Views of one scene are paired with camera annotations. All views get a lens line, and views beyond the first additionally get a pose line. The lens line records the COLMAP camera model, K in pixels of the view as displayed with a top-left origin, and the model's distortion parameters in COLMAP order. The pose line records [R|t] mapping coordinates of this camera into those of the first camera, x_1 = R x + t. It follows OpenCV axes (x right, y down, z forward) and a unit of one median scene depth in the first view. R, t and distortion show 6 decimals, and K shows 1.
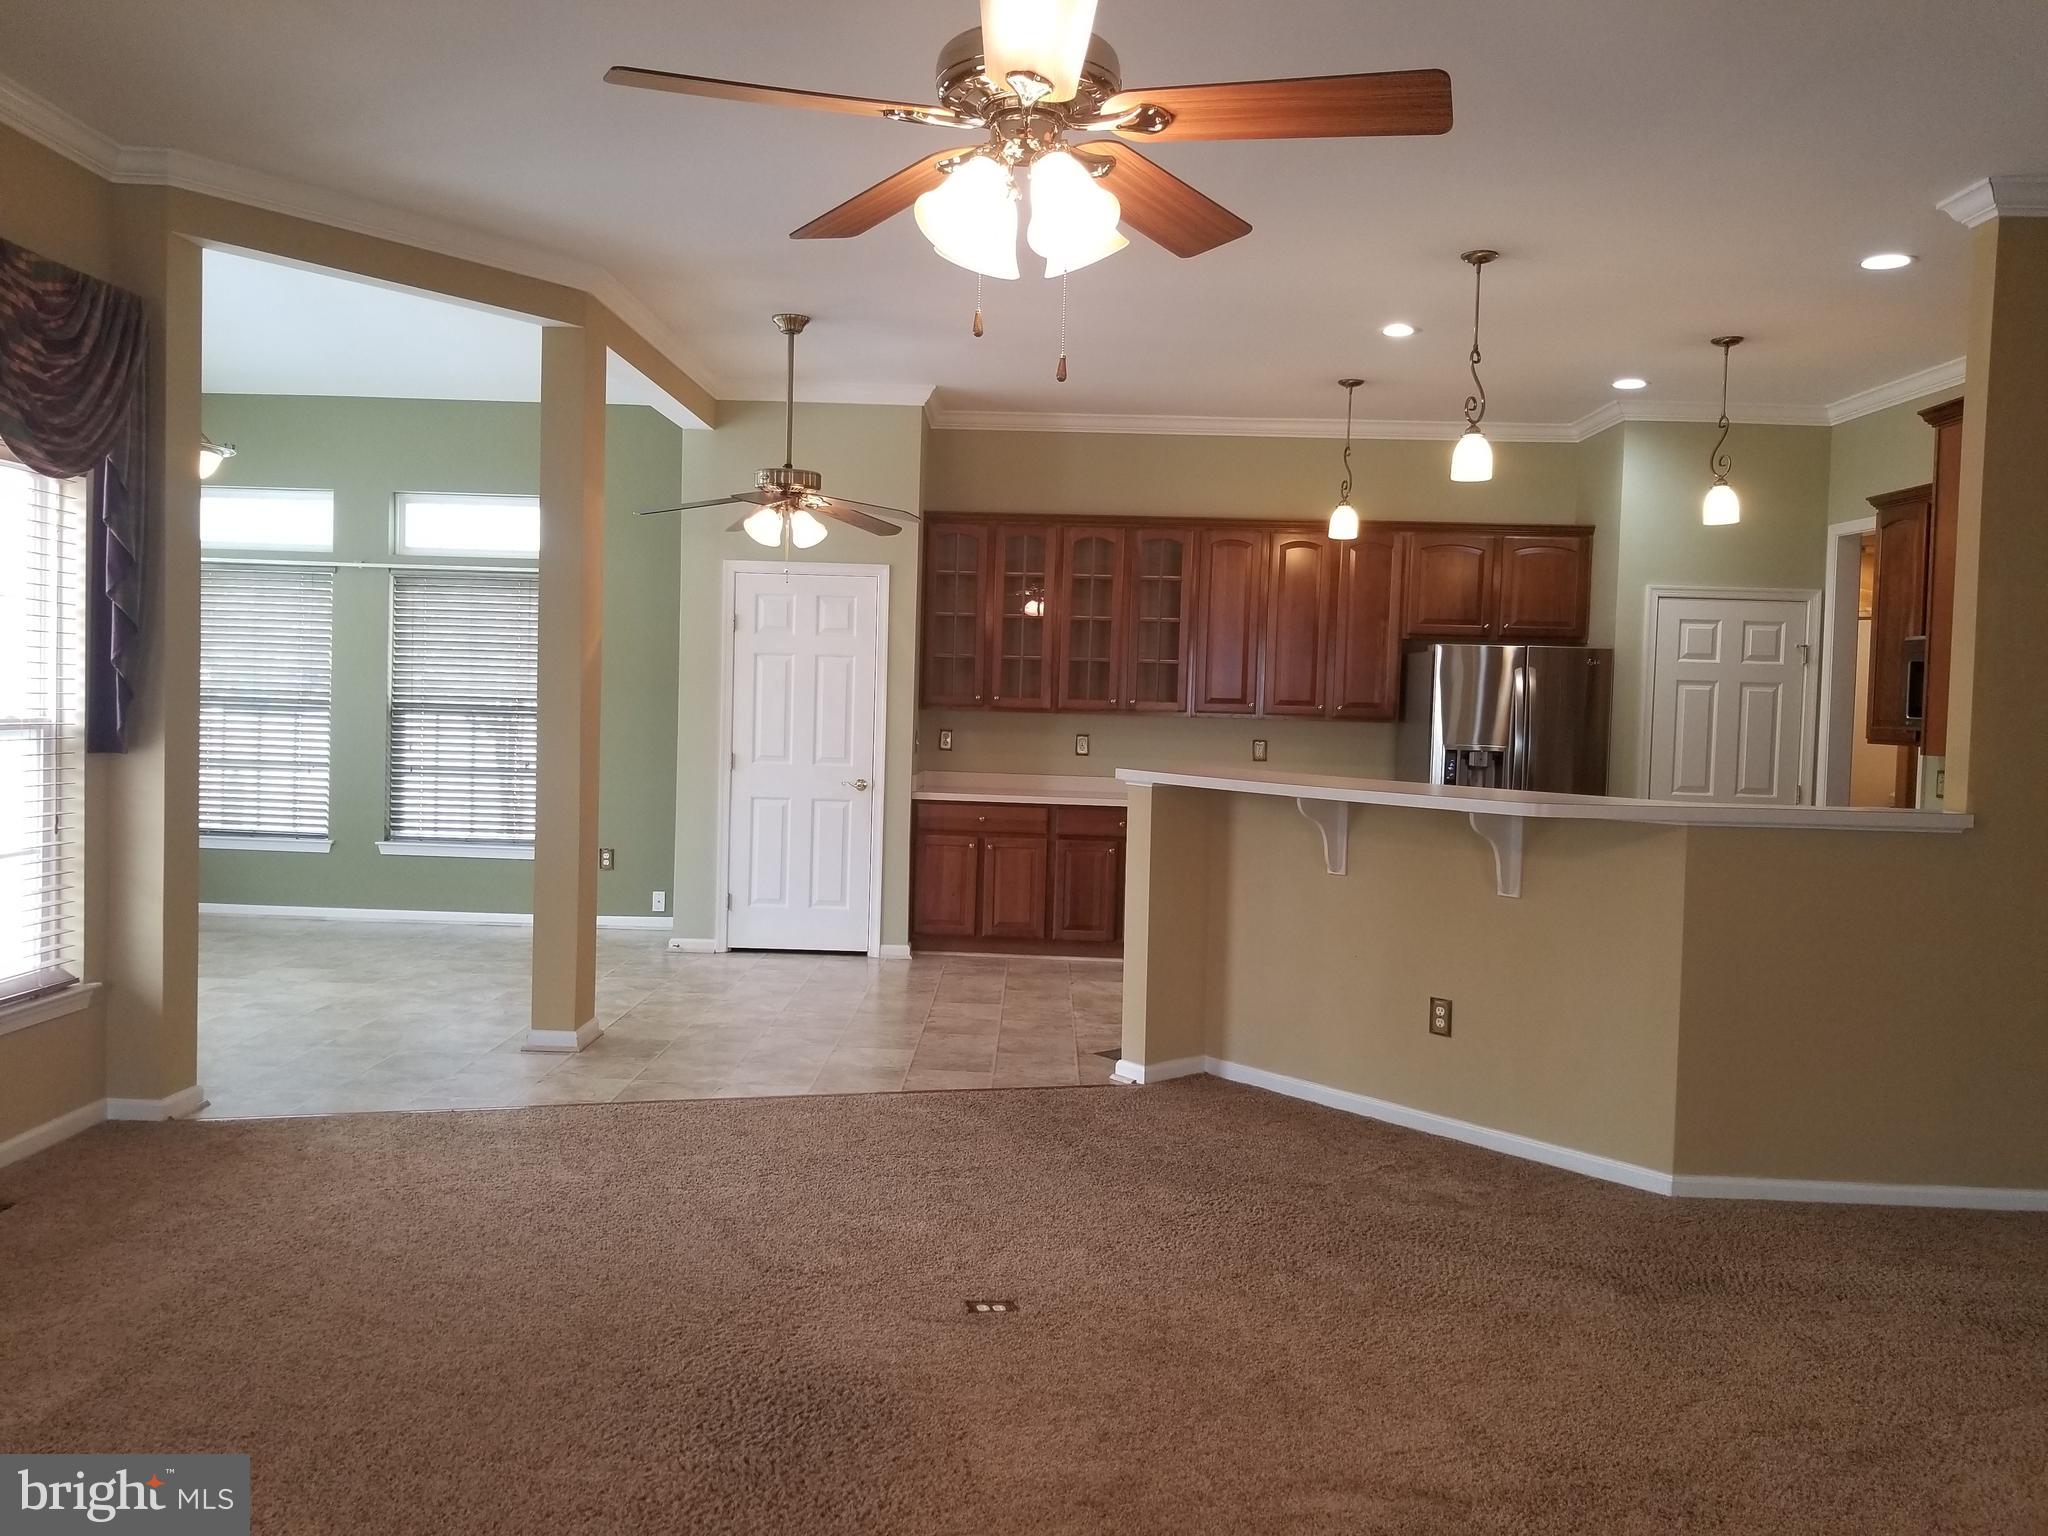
lens RADIAL K [[1583.1, 0, 1008.5], [0, 1583.1, 734.2], [0, 0, 1]] dist [0.095354, -0.163654]
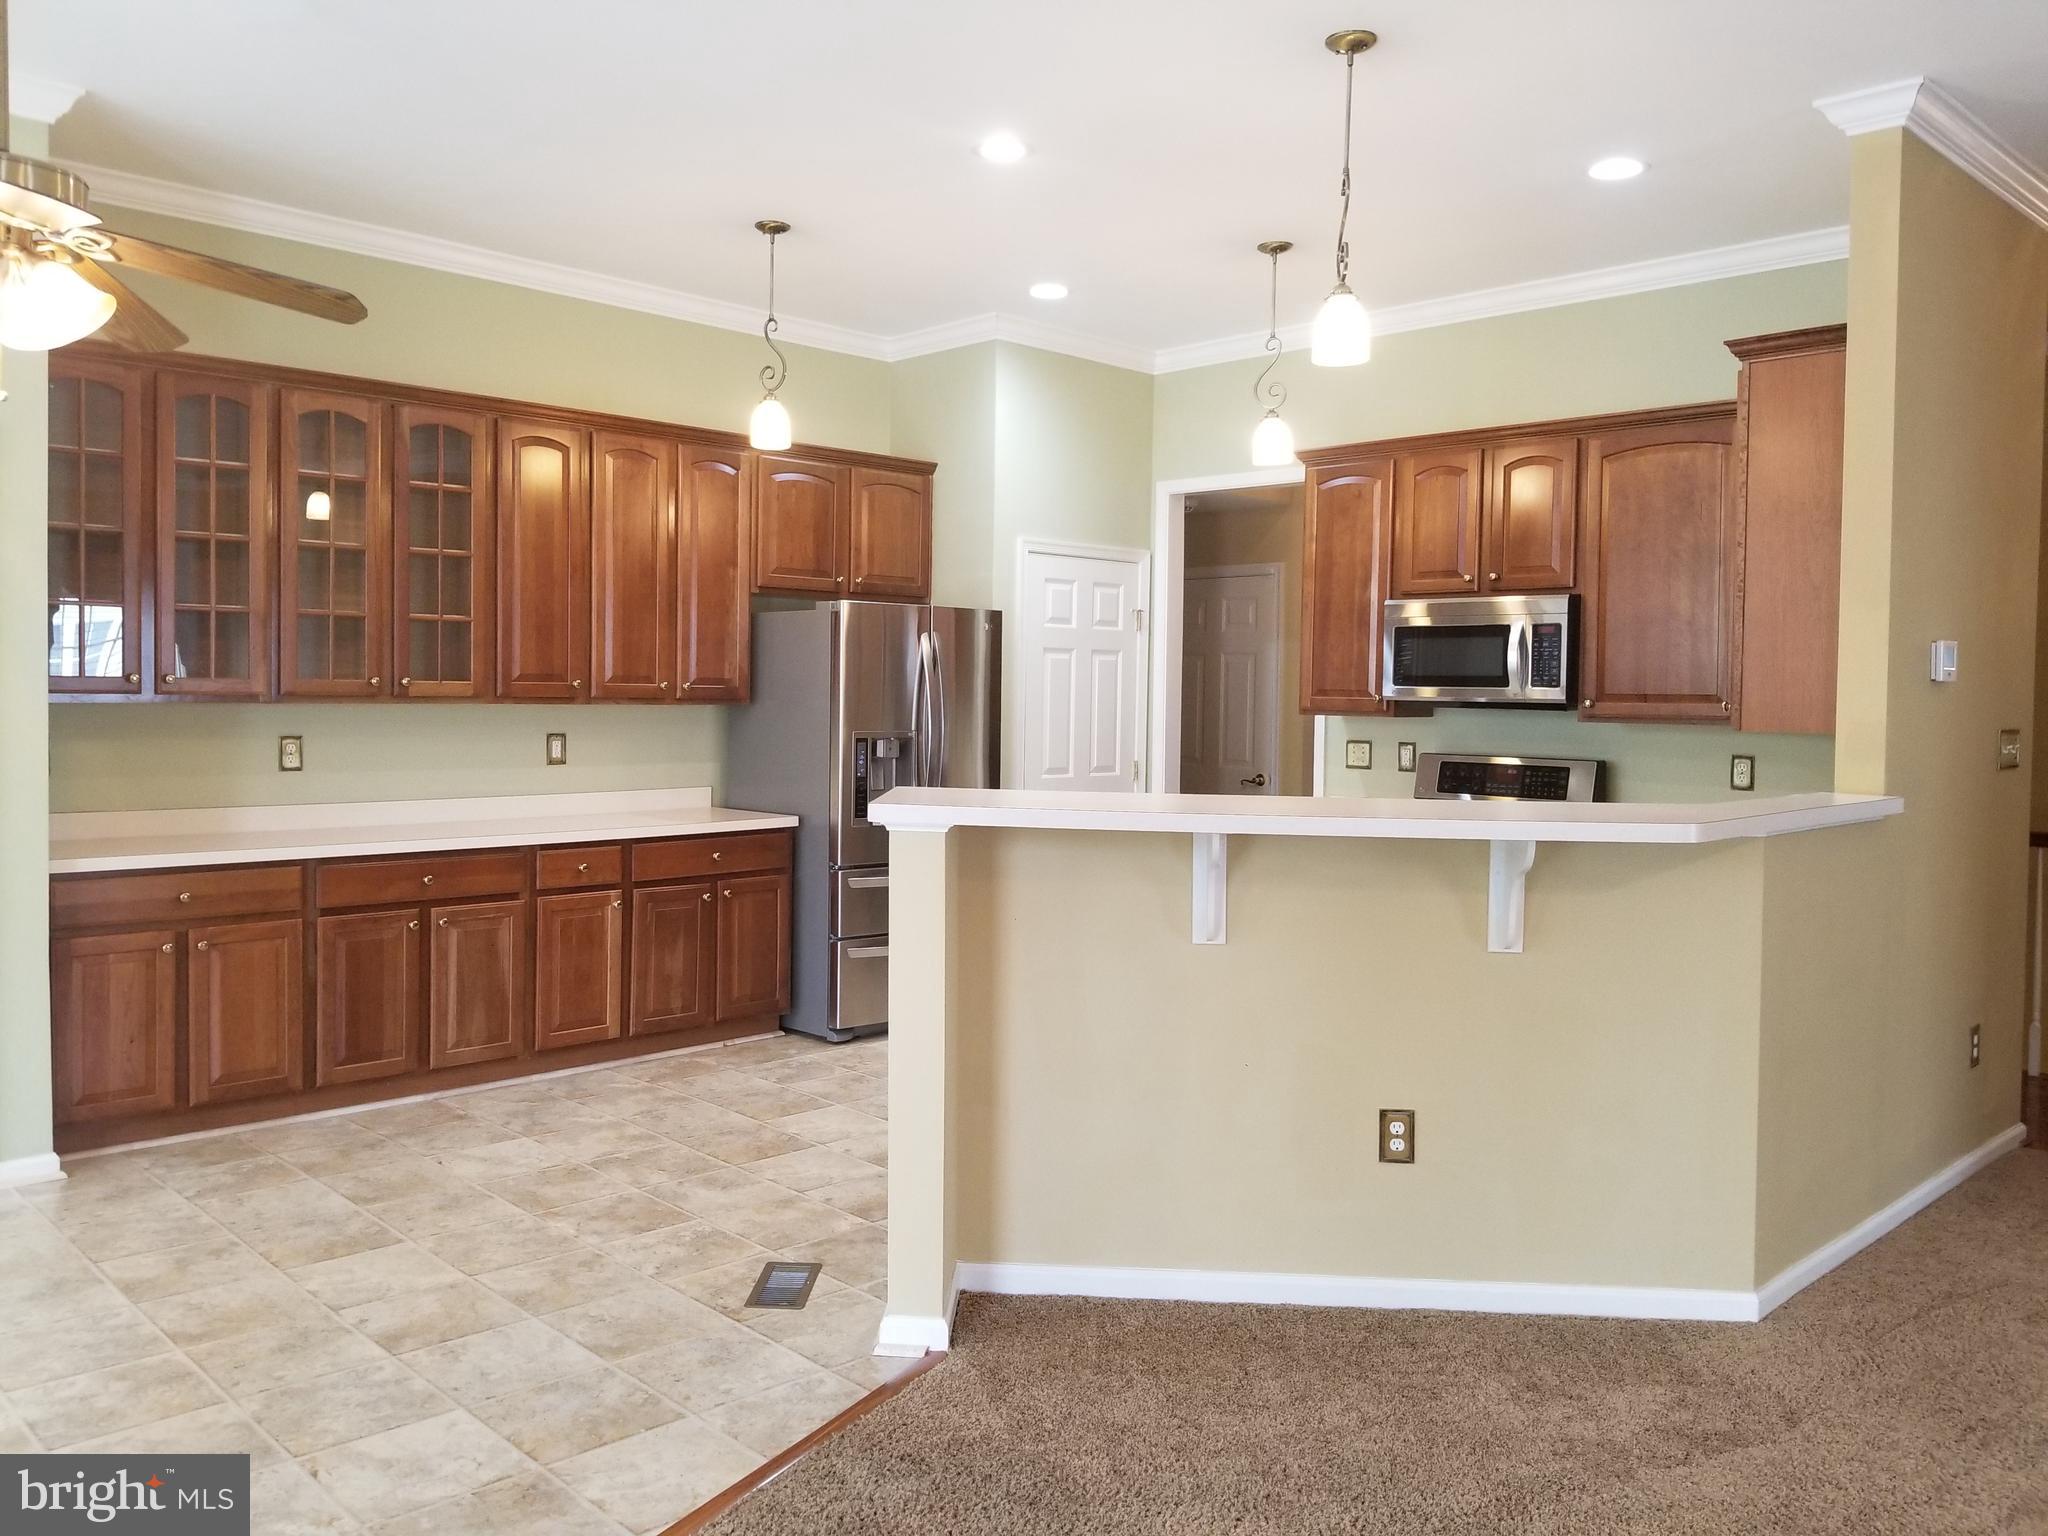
lens RADIAL K [[1591.6, 0, 1012.8], [0, 1591.6, 730.3], [0, 0, 1]] dist [0.069465, -0.106190]
pose [[0.708952, -0.037966, 0.704234, -0.208965], [0.025331, 0.999276, 0.028371, -0.013876], [-0.704802, -0.002275, 0.709400, 0.400183]]
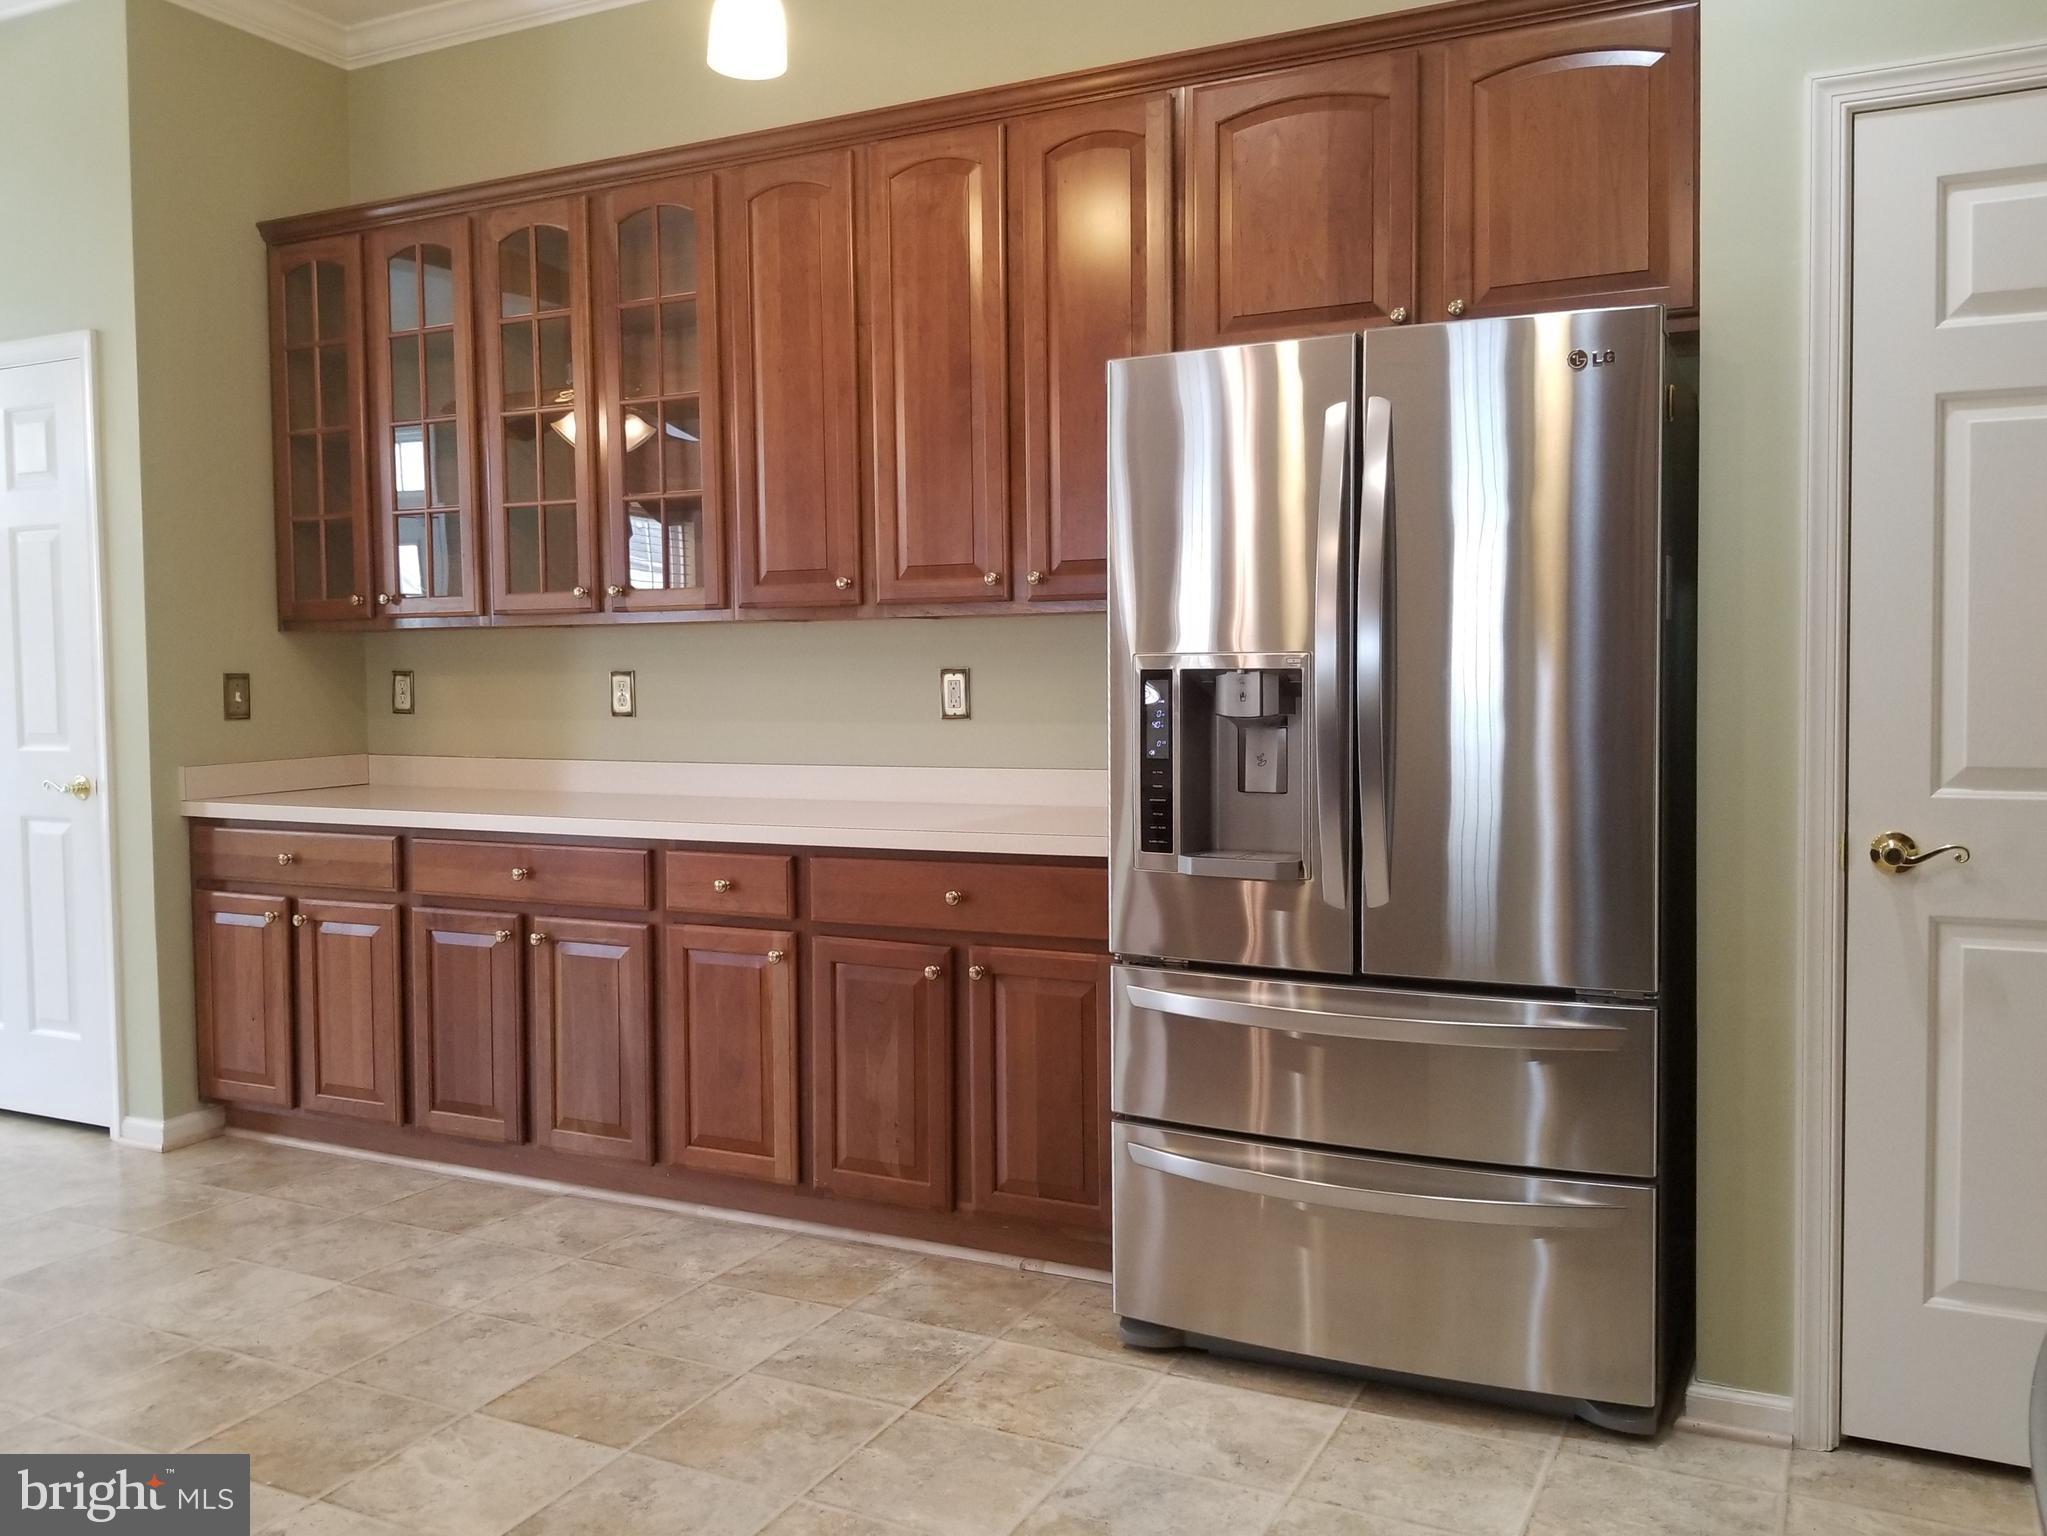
lens RADIAL K [[1711.7, 0, 1023.8], [0, 1711.7, 737.8], [0, 0, 1]] dist [0.104725, -0.203661]
pose [[0.886960, -0.020650, -0.461385, 0.418035], [0.030097, 0.999461, 0.013128, 0.017908], [0.460865, -0.025530, 0.887103, 0.659321]]
